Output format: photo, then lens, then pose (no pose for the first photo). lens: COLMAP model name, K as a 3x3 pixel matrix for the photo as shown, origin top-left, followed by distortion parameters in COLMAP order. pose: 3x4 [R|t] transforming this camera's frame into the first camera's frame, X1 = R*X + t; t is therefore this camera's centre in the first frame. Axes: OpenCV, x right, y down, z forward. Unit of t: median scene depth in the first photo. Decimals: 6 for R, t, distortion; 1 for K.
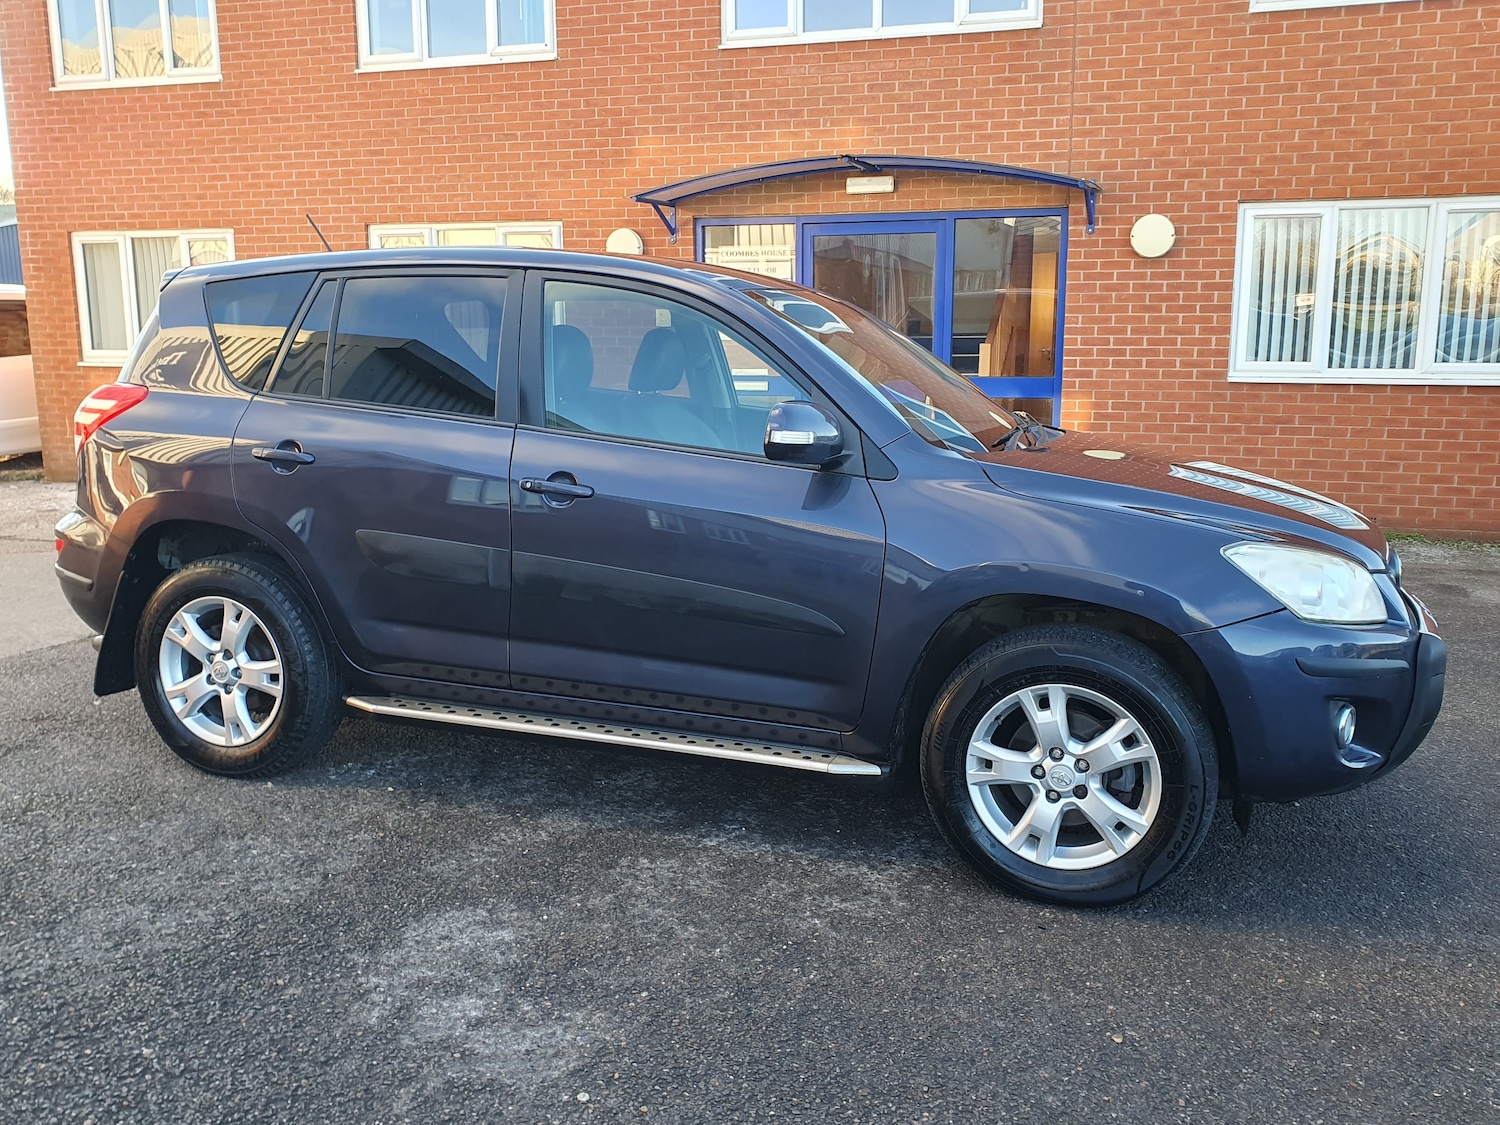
lens RADIAL K [[1313.9, 0, 770.1], [0, 1313.9, 568.7], [0, 0, 1]] dist [0.076726, -0.177830]
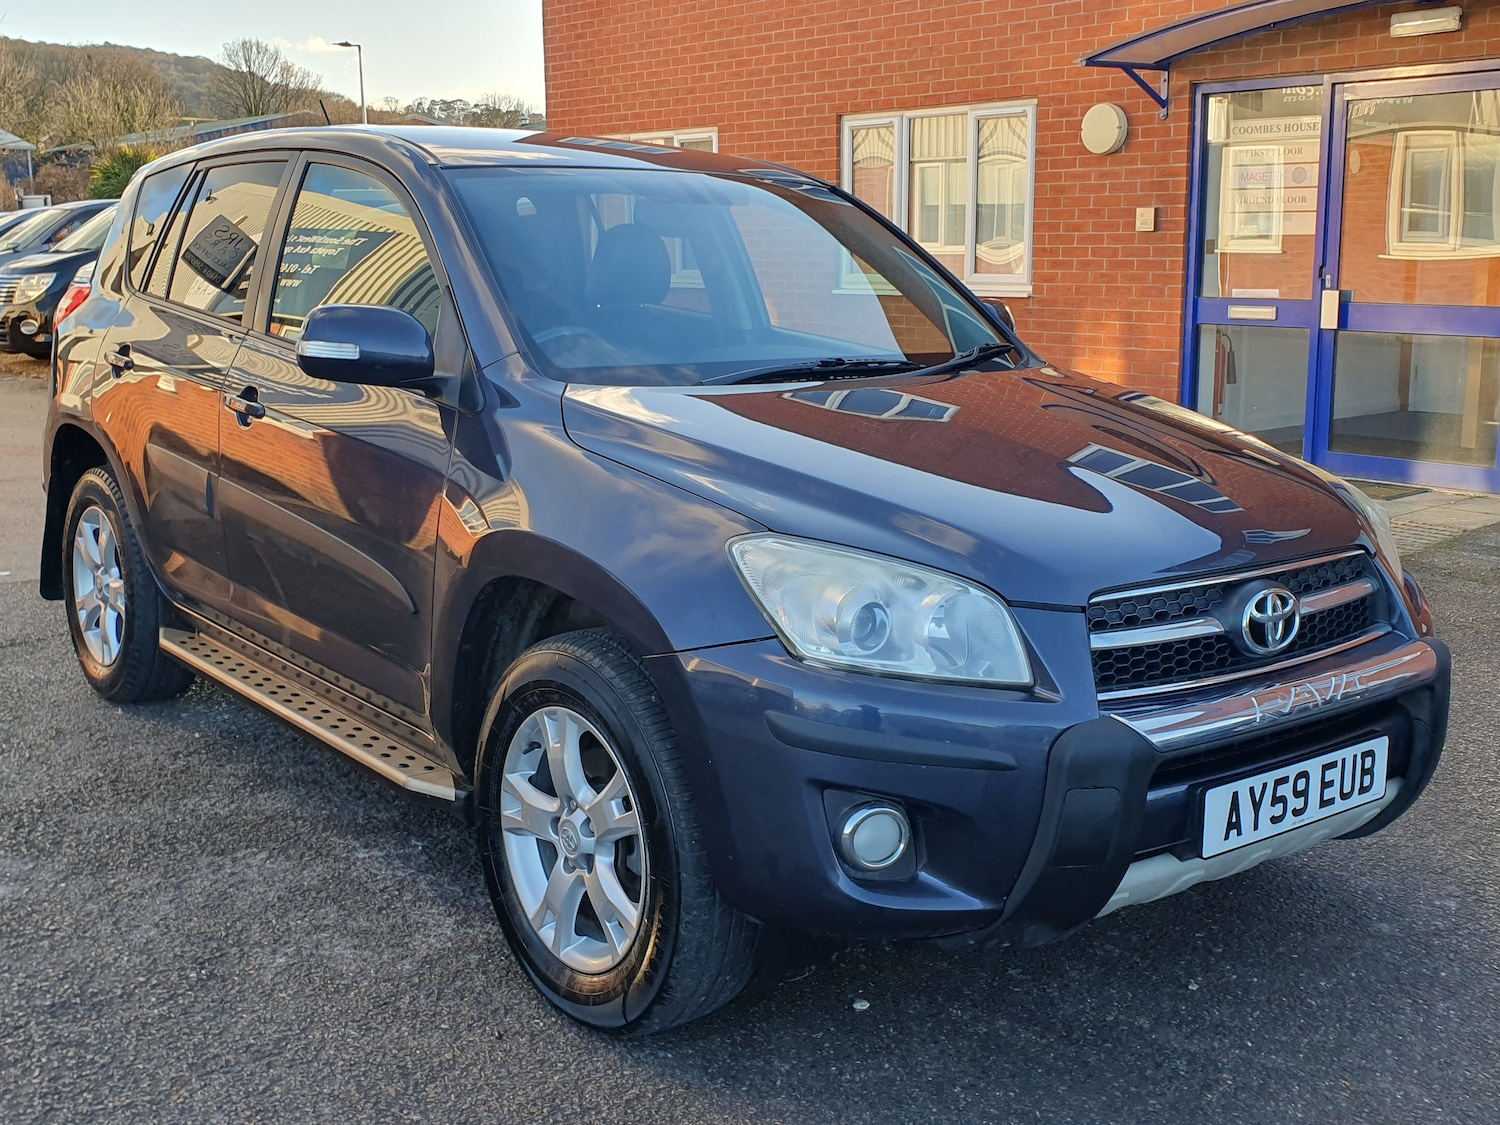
lens RADIAL K [[1651.2, 0, 750.0], [0, 1651.2, 562.5], [0, 0, 1]] dist [0.151288, -0.443356]
pose [[0.844965, 0.099995, -0.525391, 0.281086], [-0.096558, 0.994745, 0.034035, -0.011726], [0.526033, 0.021972, 0.850180, 0.103252]]
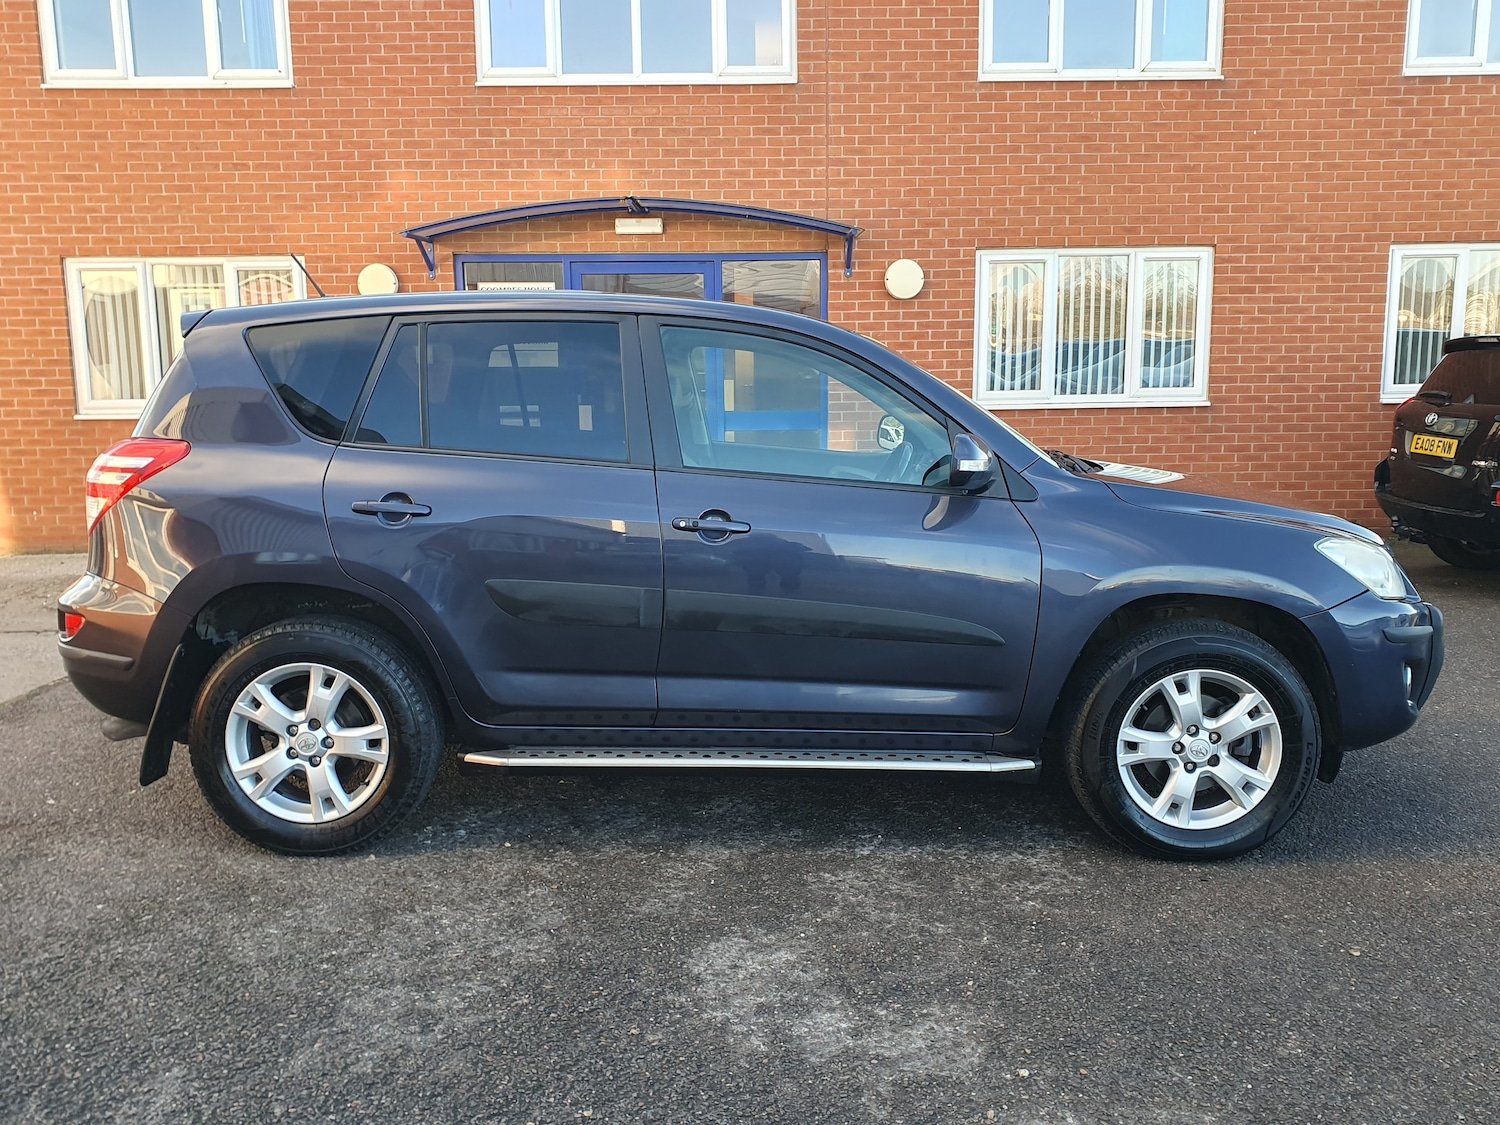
lens RADIAL K [[1313.9, 0, 770.1], [0, 1313.9, 568.7], [0, 0, 1]] dist [0.076726, -0.177830]
pose [[0.946801, -0.062713, 0.315650, -0.181182], [0.070473, 0.997426, -0.013219, -0.004371], [-0.314009, 0.034761, 0.948783, 0.004267]]
